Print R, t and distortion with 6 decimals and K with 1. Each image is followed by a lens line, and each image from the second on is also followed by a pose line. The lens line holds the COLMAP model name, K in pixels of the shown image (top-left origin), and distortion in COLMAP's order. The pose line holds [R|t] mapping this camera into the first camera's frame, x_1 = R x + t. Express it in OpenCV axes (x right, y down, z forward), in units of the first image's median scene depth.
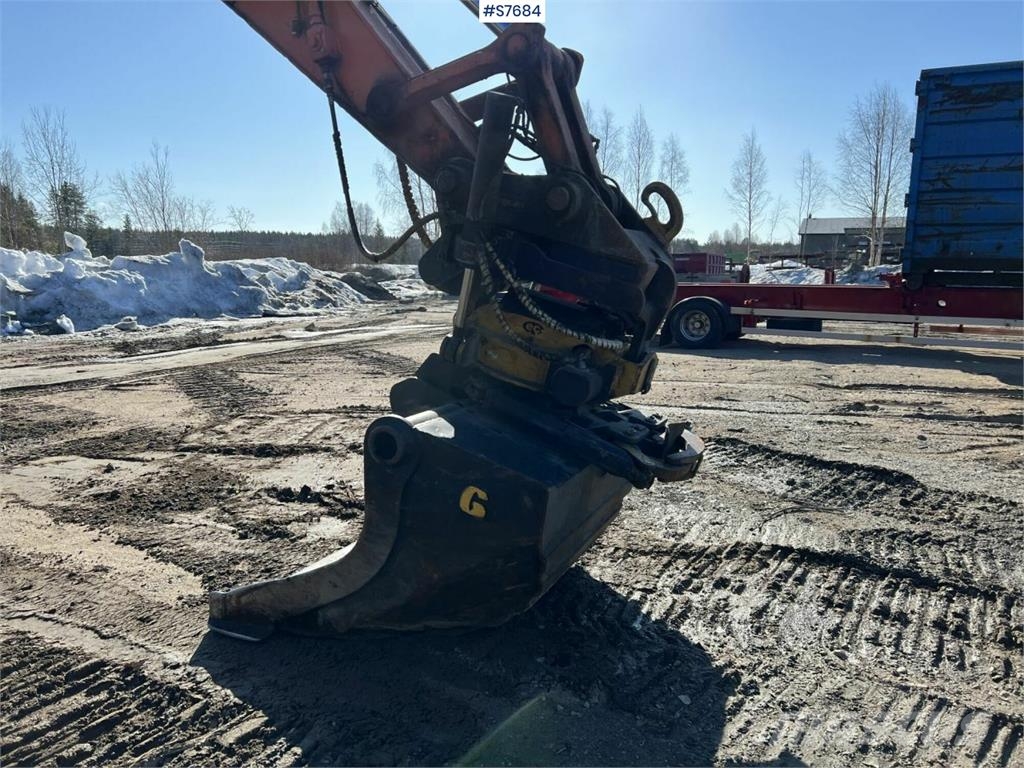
lens RADIAL K [[767.6, 0, 511.9], [0, 767.6, 378.8], [0, 0, 1]] dist [0.072300, -0.079939]
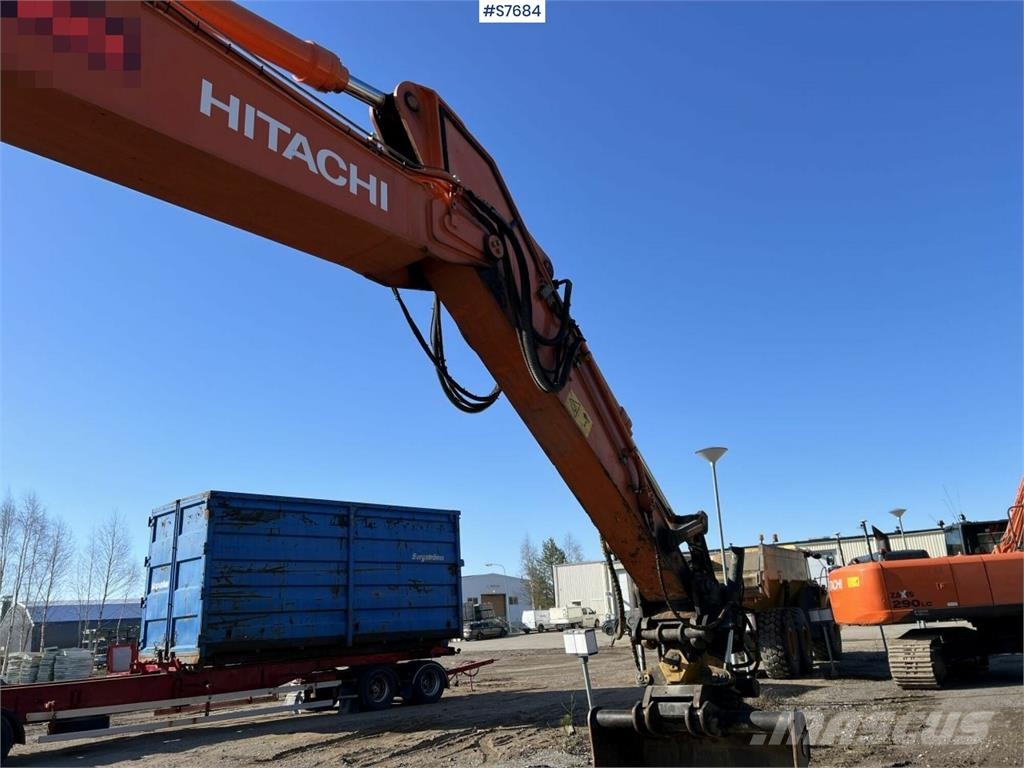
lens RADIAL K [[770.9, 0, 503.5], [0, 770.9, 384.8], [0, 0, 1]] dist [0.052652, -0.054140]
pose [[0.226685, 0.264325, 0.937415, -0.603121], [0.204132, 0.928199, -0.311090, -0.061733], [-0.952336, 0.261876, 0.156451, 0.294066]]
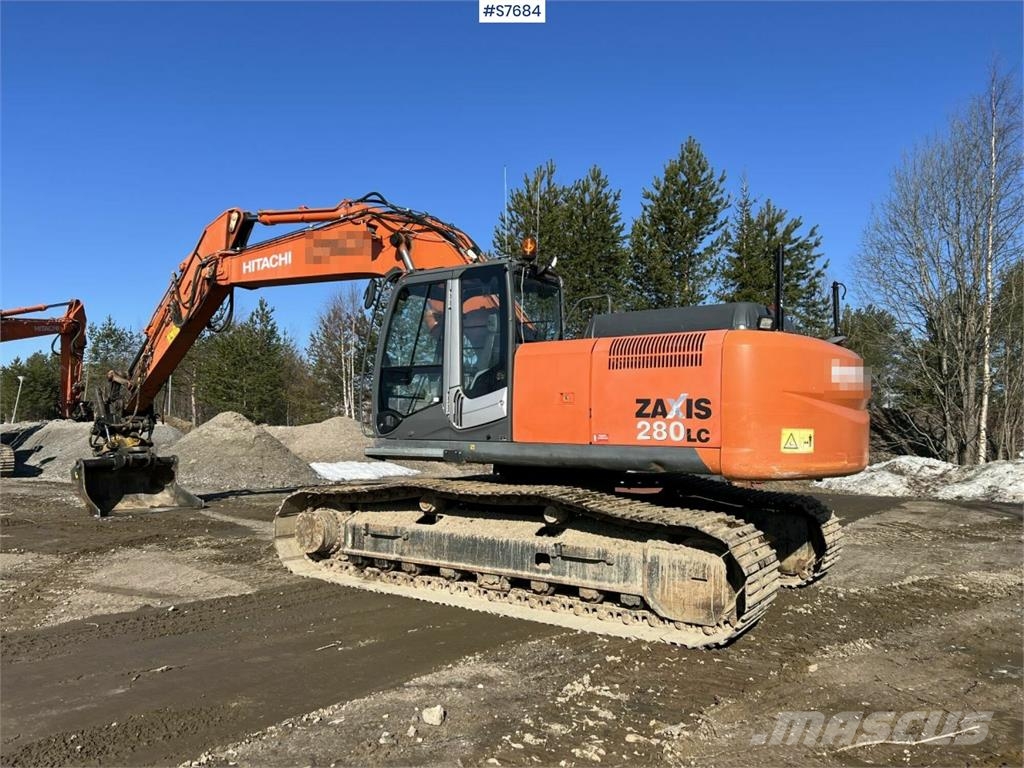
lens RADIAL K [[767.6, 0, 511.9], [0, 767.6, 378.8], [0, 0, 1]] dist [0.072300, -0.079939]
pose [[-0.980587, -0.004384, 0.196034, -0.834615], [0.011662, 0.996677, 0.080621, -0.208288], [-0.195736, 0.081342, -0.977277, 1.376152]]
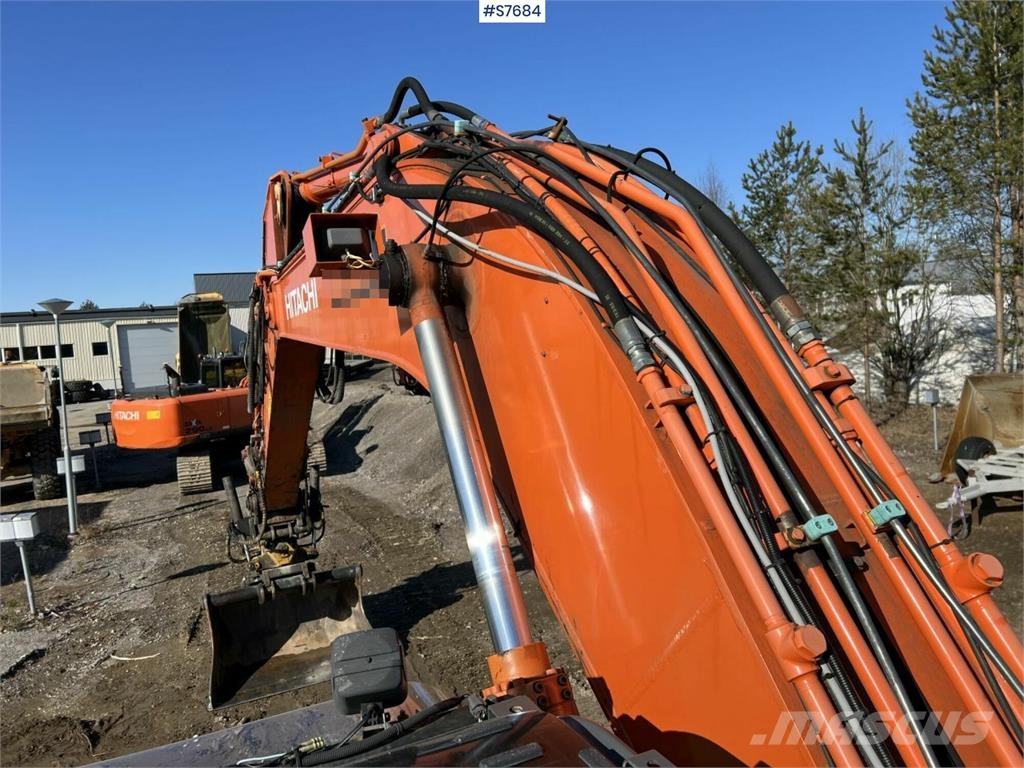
lens RADIAL K [[776.3, 0, 513.4], [0, 776.3, 373.7], [0, 0, 1]] dist [0.019854, -0.004281]
pose [[-0.752011, -0.003355, 0.659142, -0.696009], [0.157863, 0.969968, 0.185042, -0.301827], [-0.639967, 0.243208, -0.728898, 0.686738]]
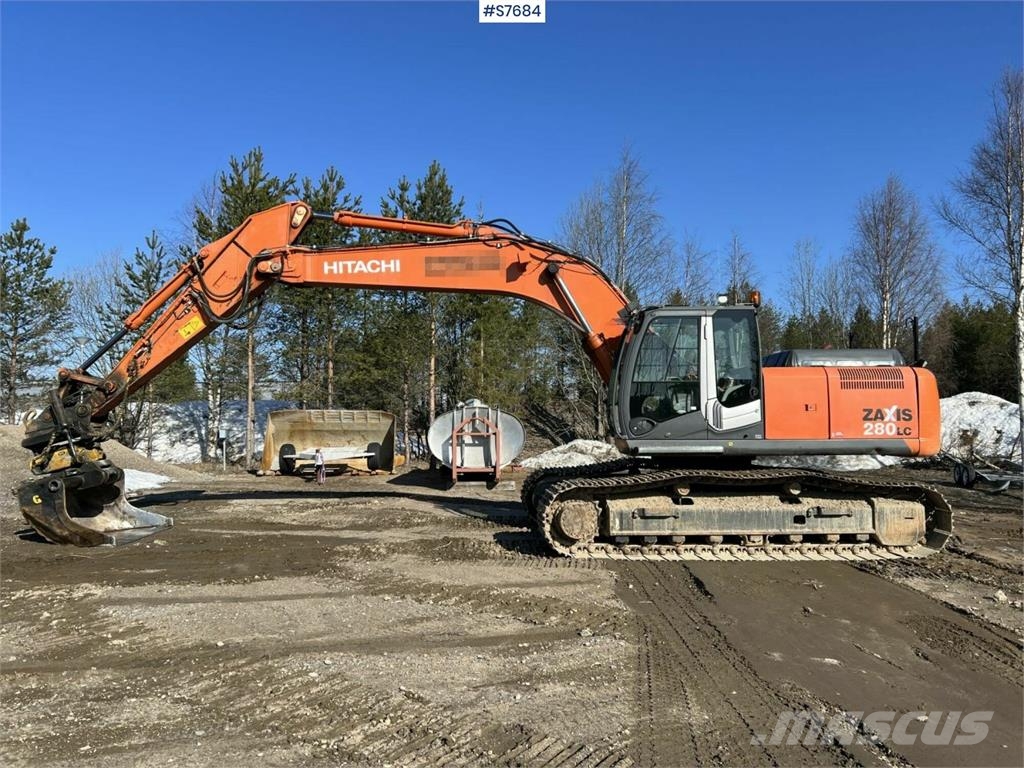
lens RADIAL K [[768.0, 0, 503.8], [0, 768.0, 376.4], [0, 0, 1]] dist [0.070351, -0.086244]
pose [[-0.905601, -0.022060, -0.423557, -0.068607], [-0.059142, 0.995458, 0.074605, -0.225516], [0.419988, 0.092612, -0.902792, 1.431865]]
